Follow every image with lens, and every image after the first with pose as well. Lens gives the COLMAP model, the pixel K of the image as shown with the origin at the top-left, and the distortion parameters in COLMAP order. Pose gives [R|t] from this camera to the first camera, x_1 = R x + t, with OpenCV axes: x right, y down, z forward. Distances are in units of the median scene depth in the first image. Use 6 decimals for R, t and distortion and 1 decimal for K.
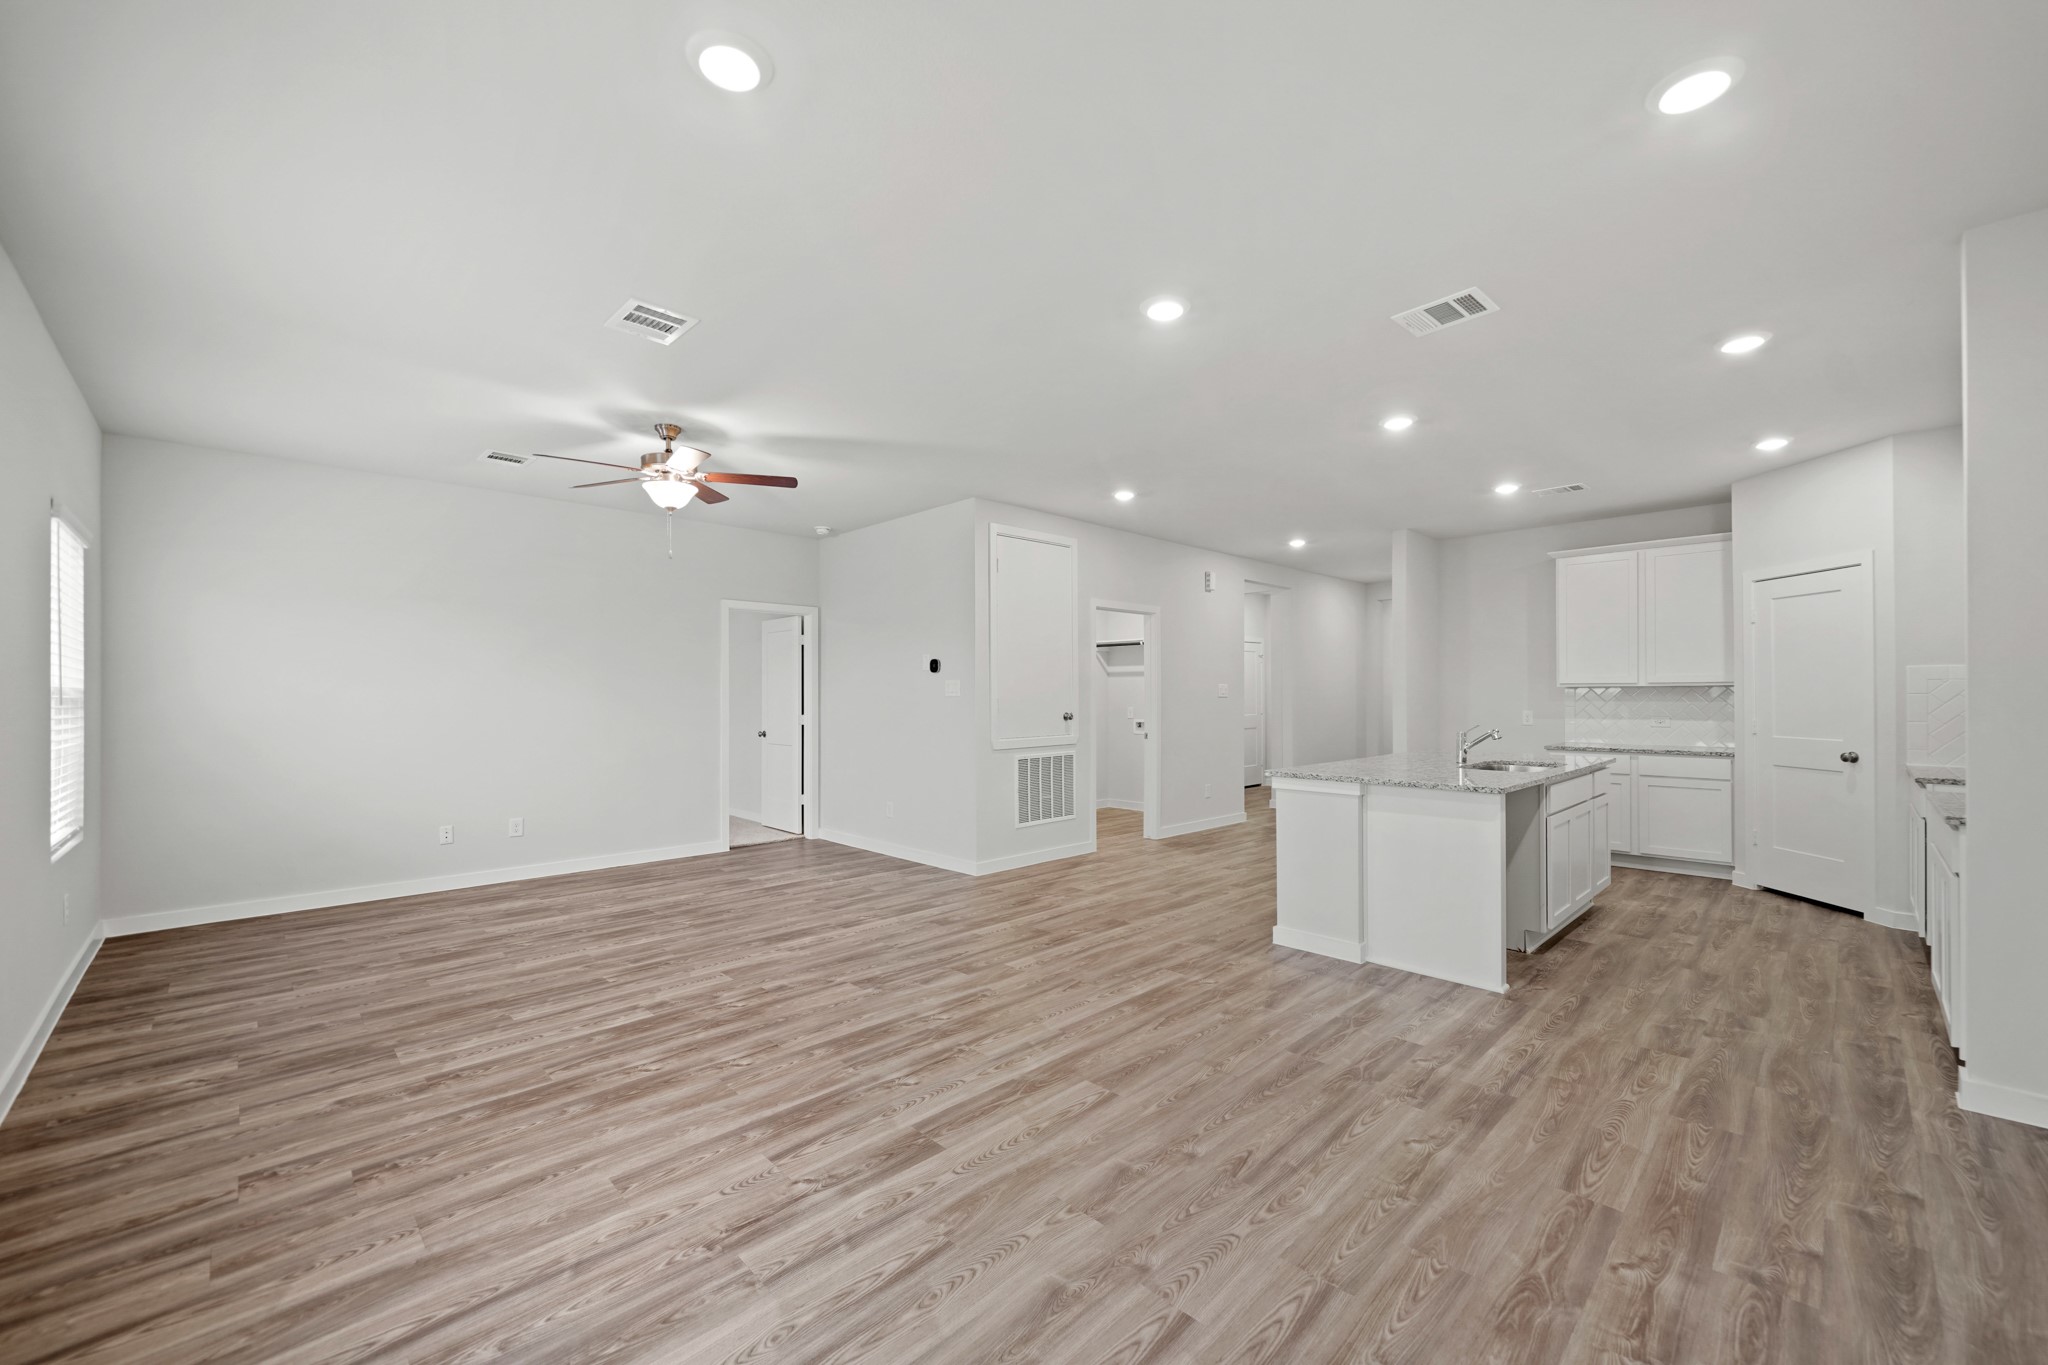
lens RADIAL K [[819.7, 0, 1022.3], [0, 819.7, 694.1], [0, 0, 1]] dist [-0.004542, -0.000722]
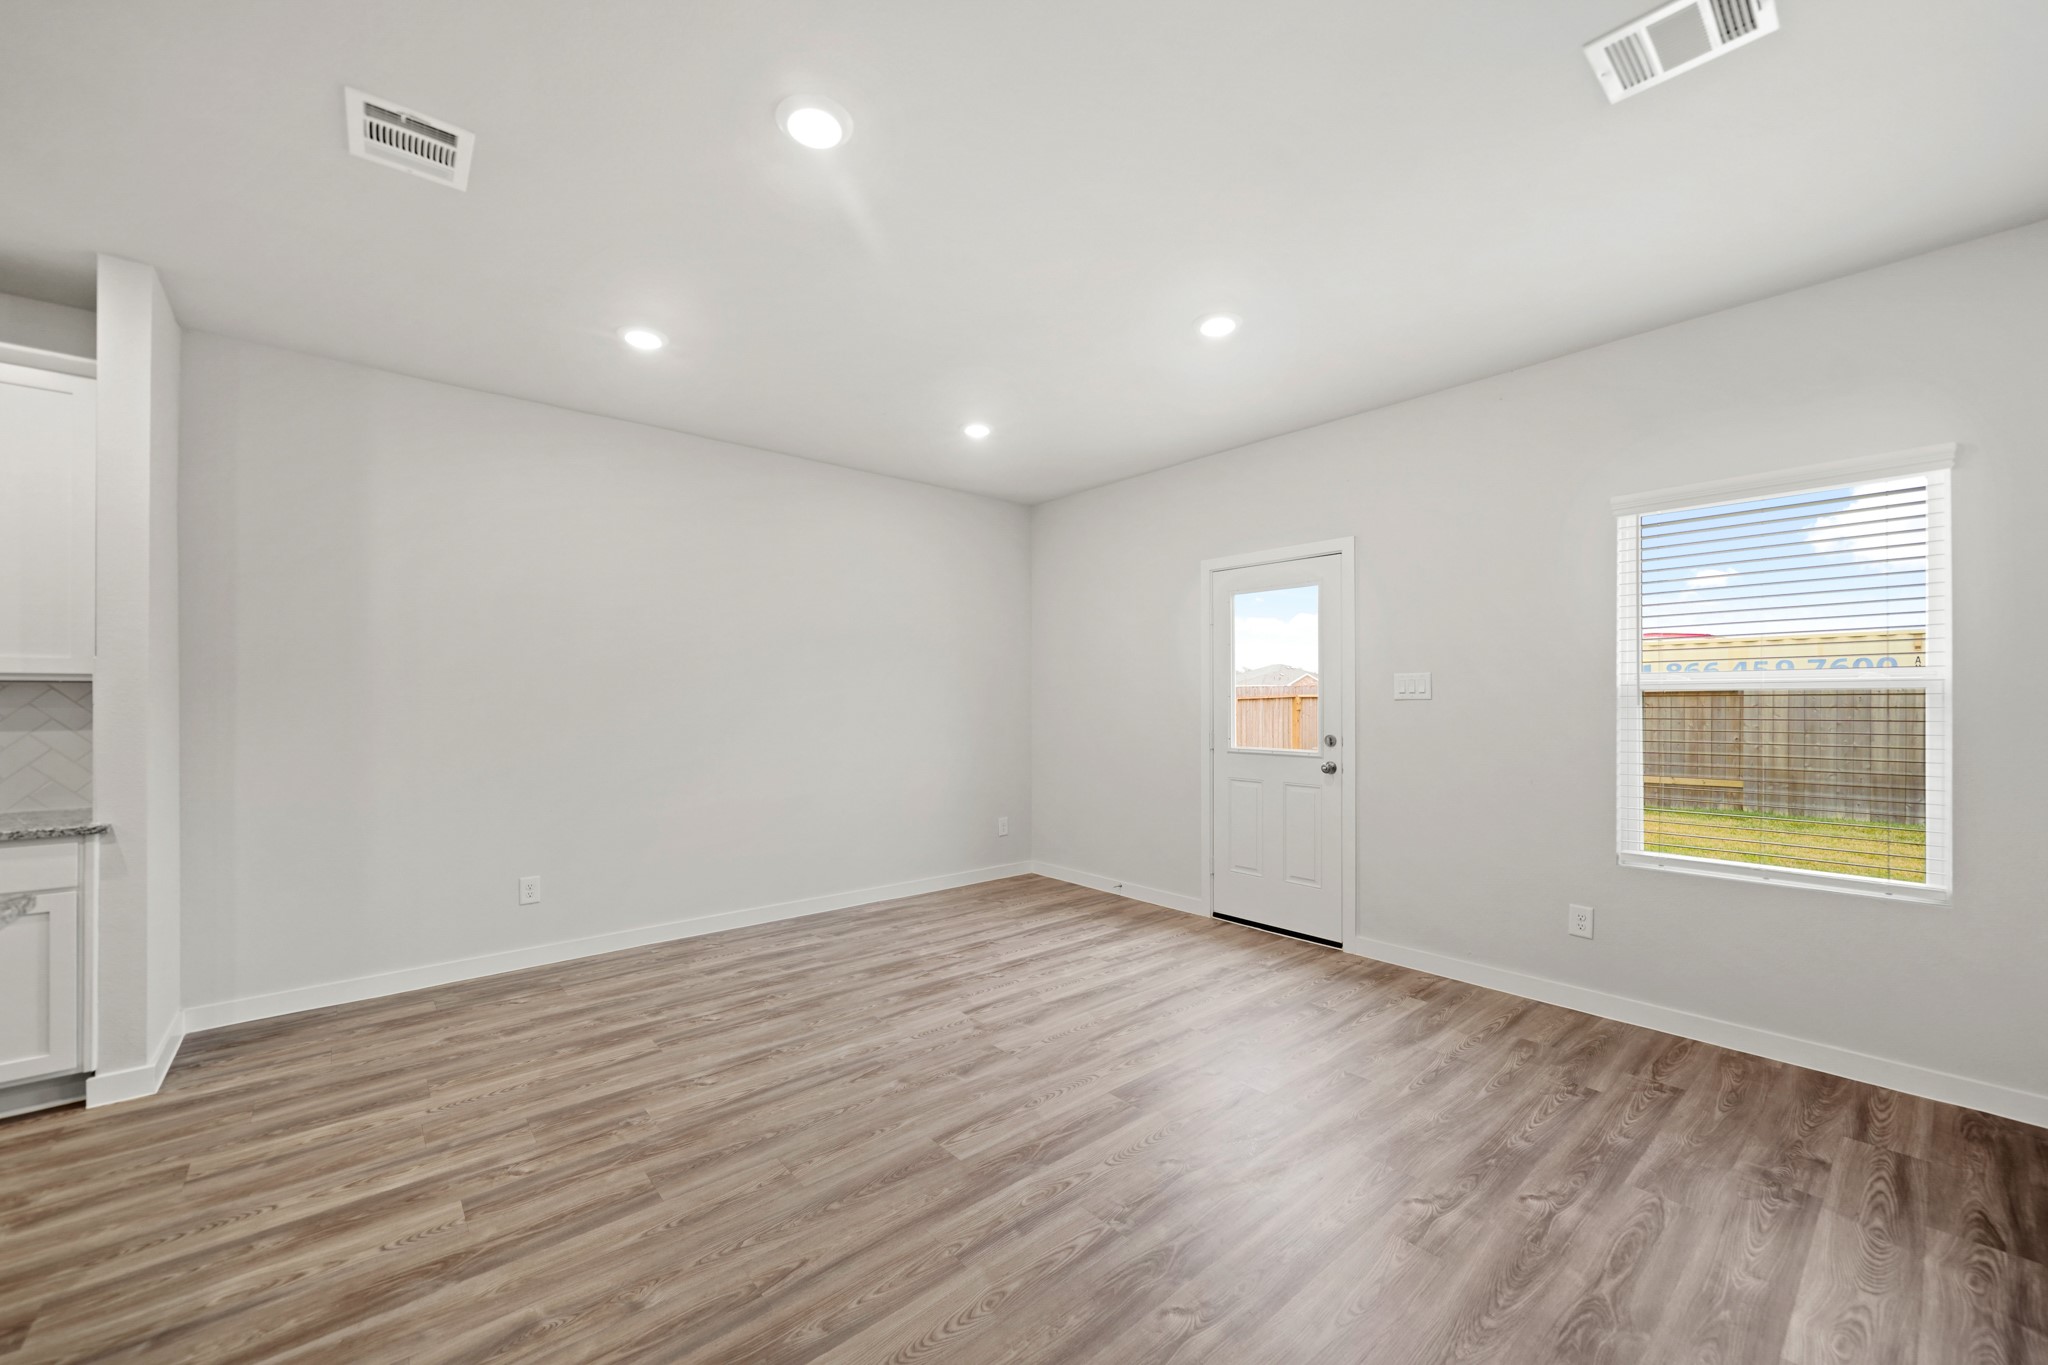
lens RADIAL K [[801.4, 0, 1026.3], [0, 801.4, 695.5], [0, 0, 1]] dist [0.002334, -0.000244]
pose [[-0.998193, 0.005422, 0.059843, -0.029795], [0.005087, 0.999971, -0.005736, 0.001481], [-0.059873, -0.005421, -0.998191, 1.309139]]
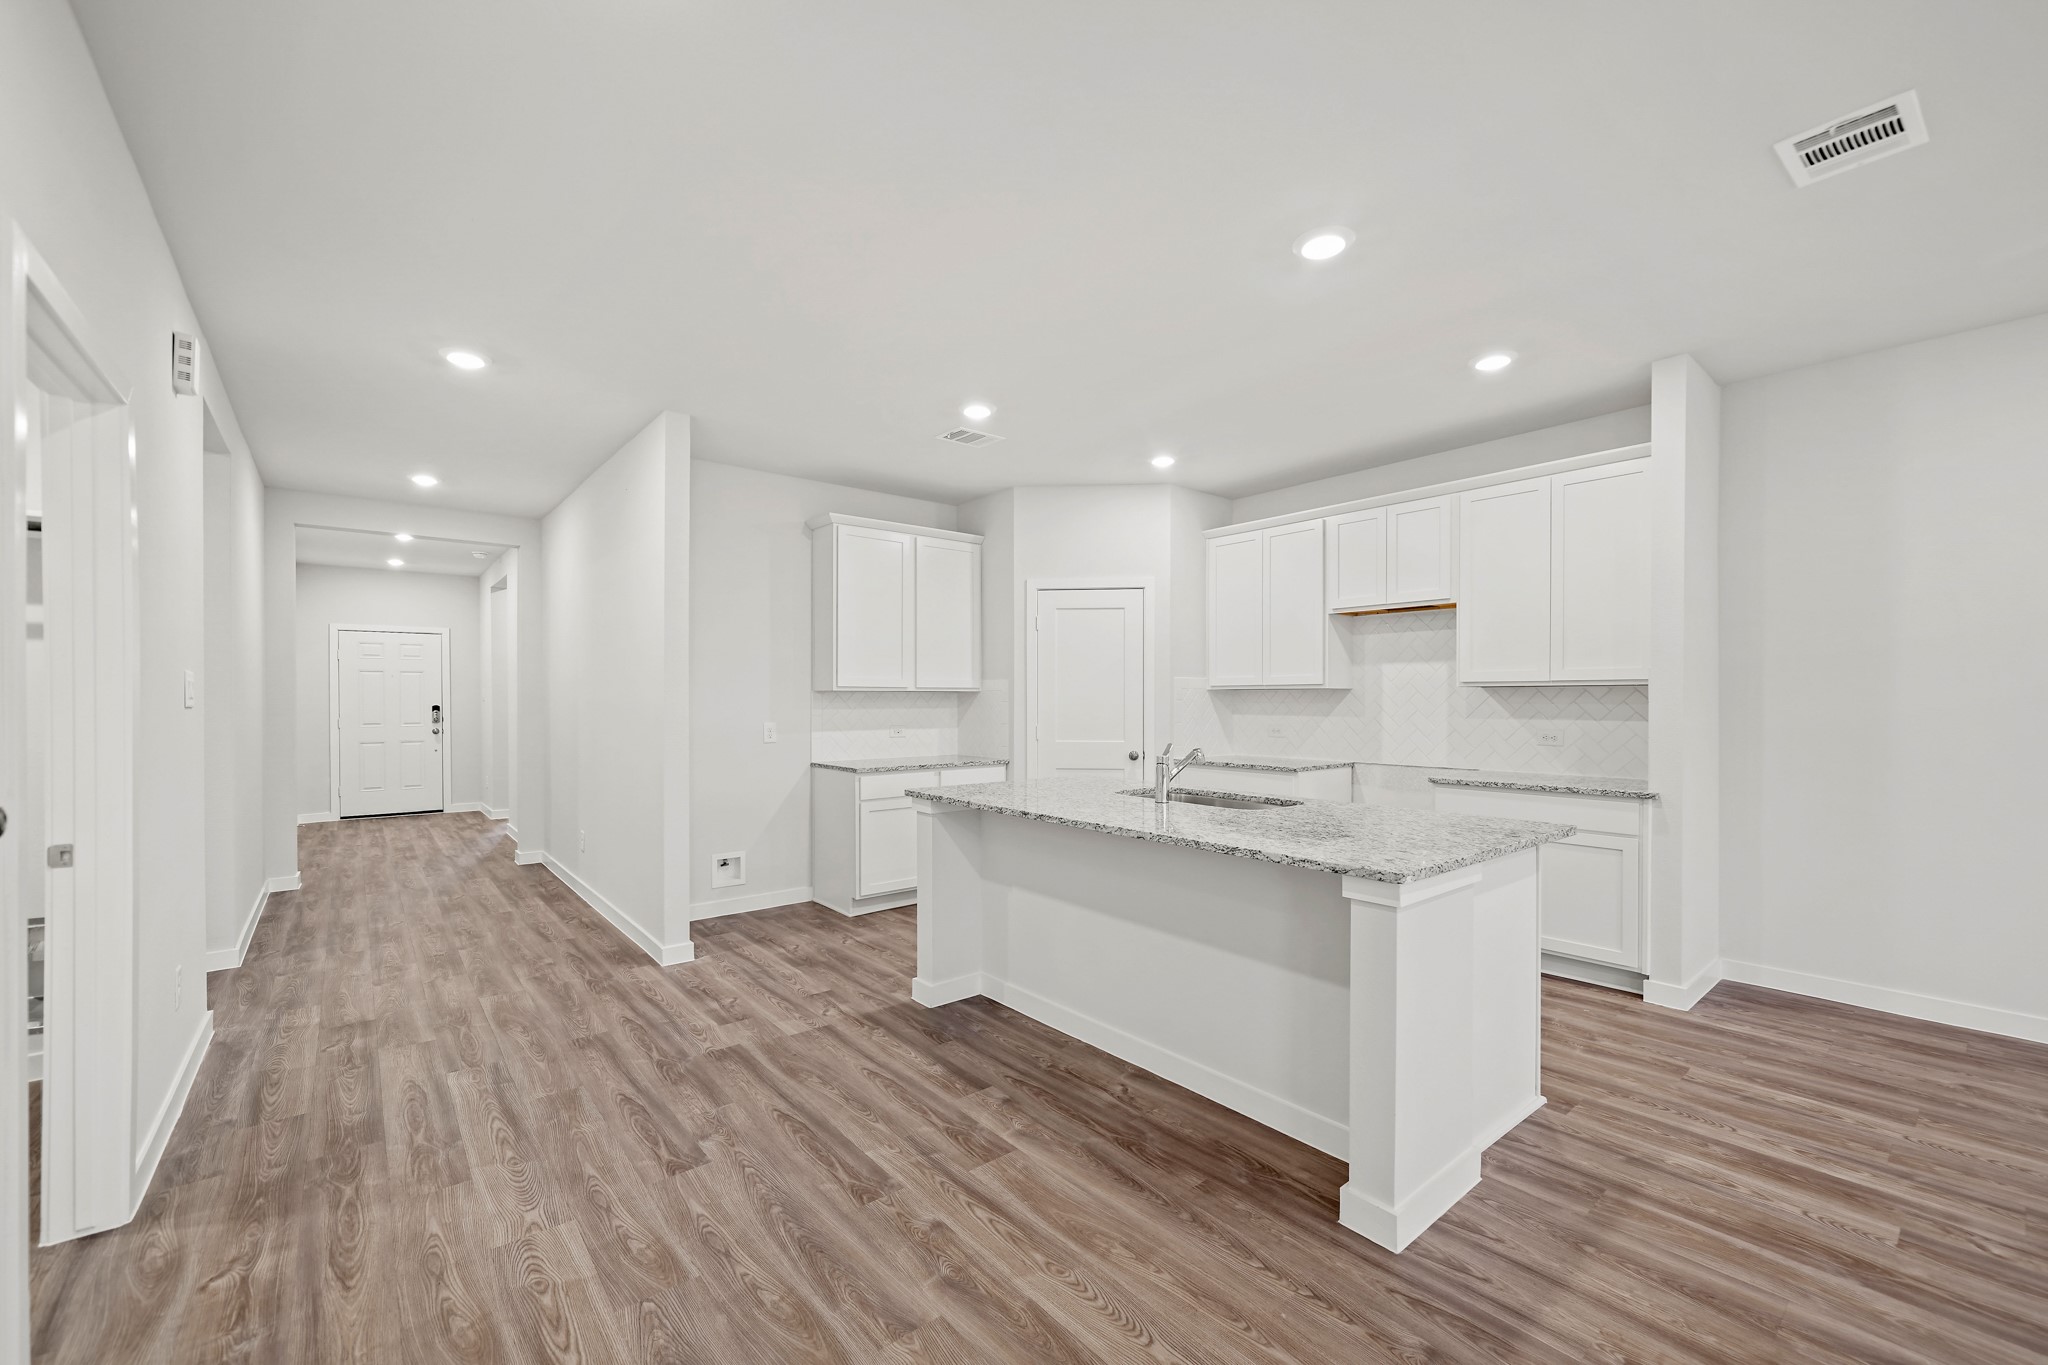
lens RADIAL K [[819.7, 0, 1030.2], [0, 819.7, 697.2], [0, 0, 1]] dist [-0.004542, -0.000722]
pose [[0.074715, 0.005018, 0.997192, -0.175813], [-0.001765, 0.999986, -0.004900, 0.001648], [-0.997203, -0.001394, 0.074723, 1.305565]]
